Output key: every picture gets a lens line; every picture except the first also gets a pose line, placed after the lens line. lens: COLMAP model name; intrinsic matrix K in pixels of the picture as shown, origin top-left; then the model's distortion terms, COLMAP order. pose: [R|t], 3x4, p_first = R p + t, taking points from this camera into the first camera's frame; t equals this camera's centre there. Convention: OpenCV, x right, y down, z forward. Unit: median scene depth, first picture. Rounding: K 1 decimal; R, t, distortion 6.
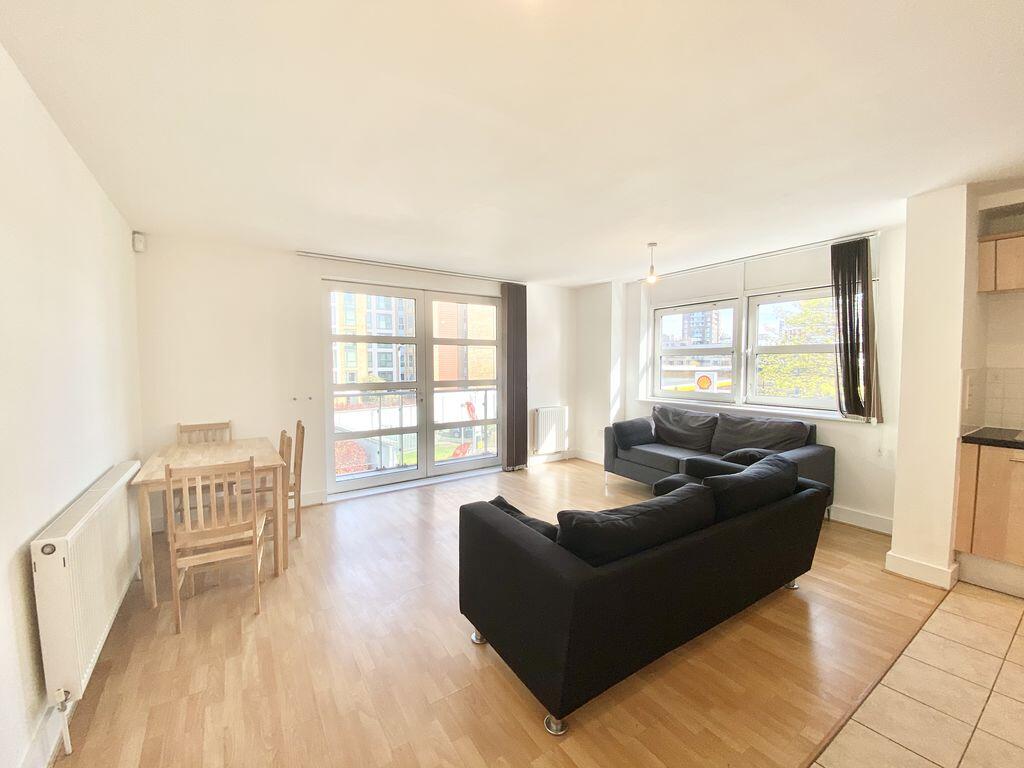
lens RADIAL K [[417.0, 0, 512.0], [0, 417.0, 384.0], [0, 0, 1]] dist [0.048980, -0.030303]
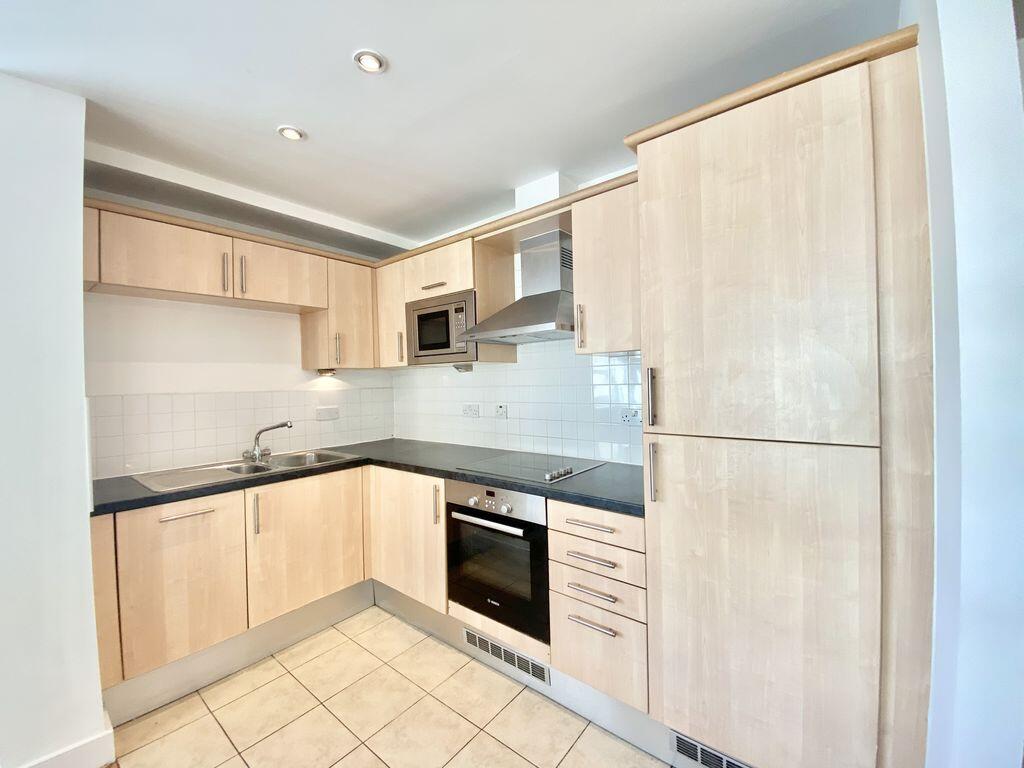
lens RADIAL K [[417.0, 0, 512.0], [0, 417.0, 384.0], [0, 0, 1]] dist [0.048980, -0.030303]
pose [[-0.291334, -0.003838, 0.956614, 0.306018], [0.068249, 0.997360, 0.024787, -0.033009], [-0.954184, 0.072509, -0.290303, 0.616556]]
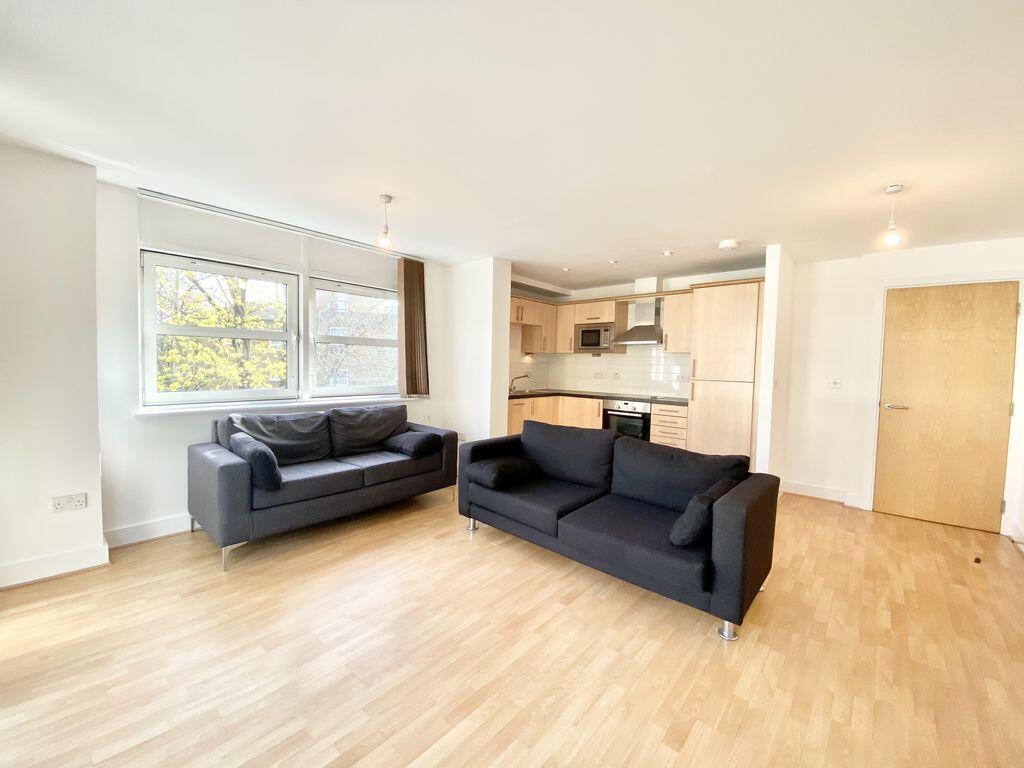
lens RADIAL K [[417.0, 0, 512.0], [0, 417.0, 384.0], [0, 0, 1]] dist [0.048980, -0.030303]
pose [[-0.280028, -0.053420, 0.958505, -0.769043], [0.022866, 0.997796, 0.062290, -0.050825], [-0.959720, 0.039360, -0.278189, 1.567208]]
